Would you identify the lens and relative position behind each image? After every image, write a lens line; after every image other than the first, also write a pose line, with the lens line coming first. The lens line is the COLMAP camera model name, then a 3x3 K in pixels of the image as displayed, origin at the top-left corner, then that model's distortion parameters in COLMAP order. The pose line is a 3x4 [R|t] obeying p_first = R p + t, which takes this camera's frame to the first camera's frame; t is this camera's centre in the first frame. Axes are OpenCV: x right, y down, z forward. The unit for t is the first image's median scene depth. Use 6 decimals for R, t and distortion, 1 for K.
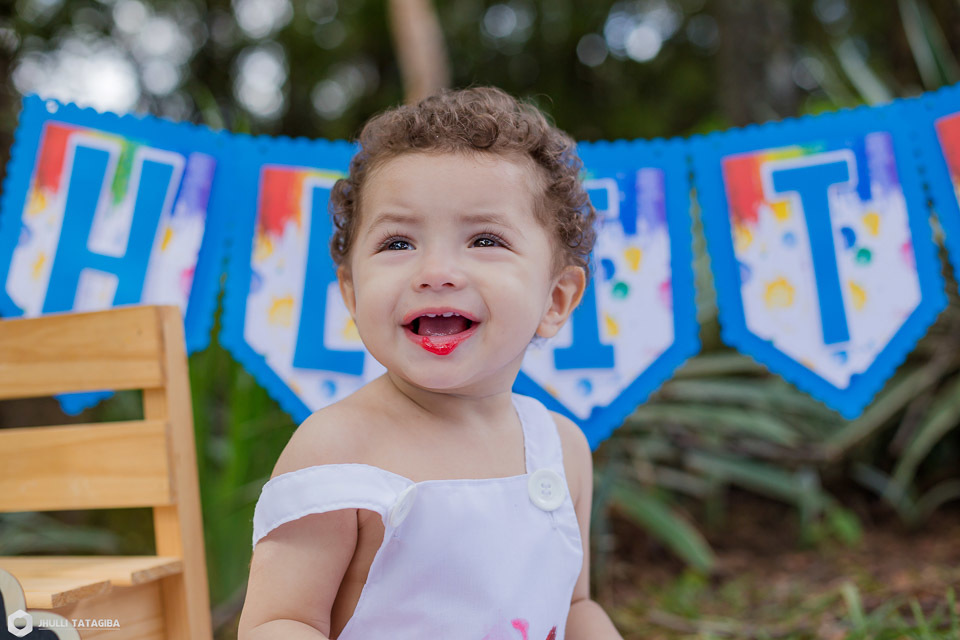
lens RADIAL K [[1450.5, 0, 478.5], [0, 1450.5, 319.0], [0, 0, 1]] dist [-0.025292, 0.000000]
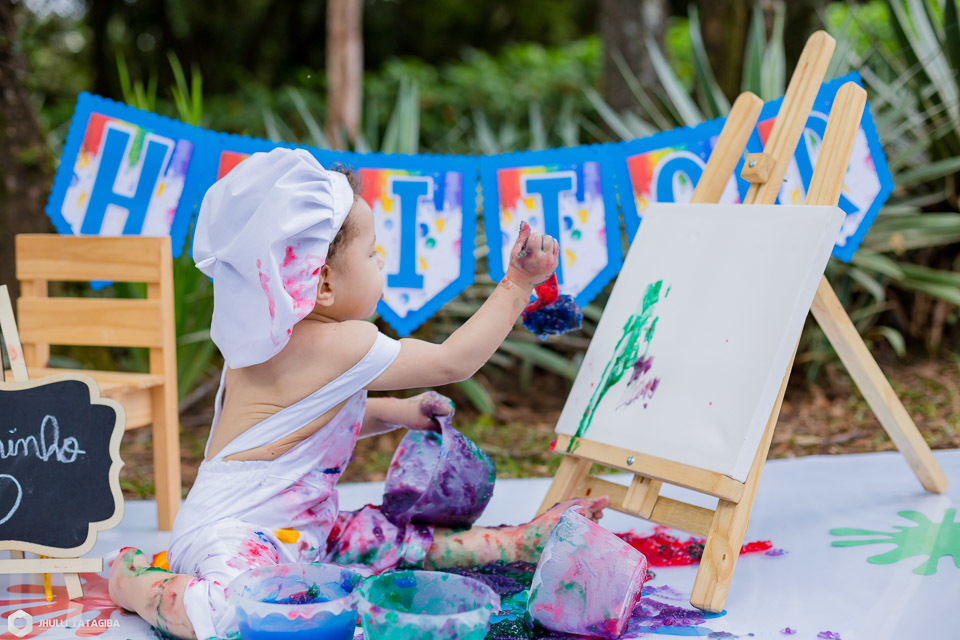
lens RADIAL K [[1450.5, 0, 487.1], [0, 1450.5, 320.3], [0, 0, 1]] dist [-0.025292, 0.000000]
pose [[0.993810, 0.079937, 0.077148, 0.040480], [-0.087068, 0.991760, 0.093979, -0.094854], [-0.069000, -0.100115, 0.992581, -0.686032]]
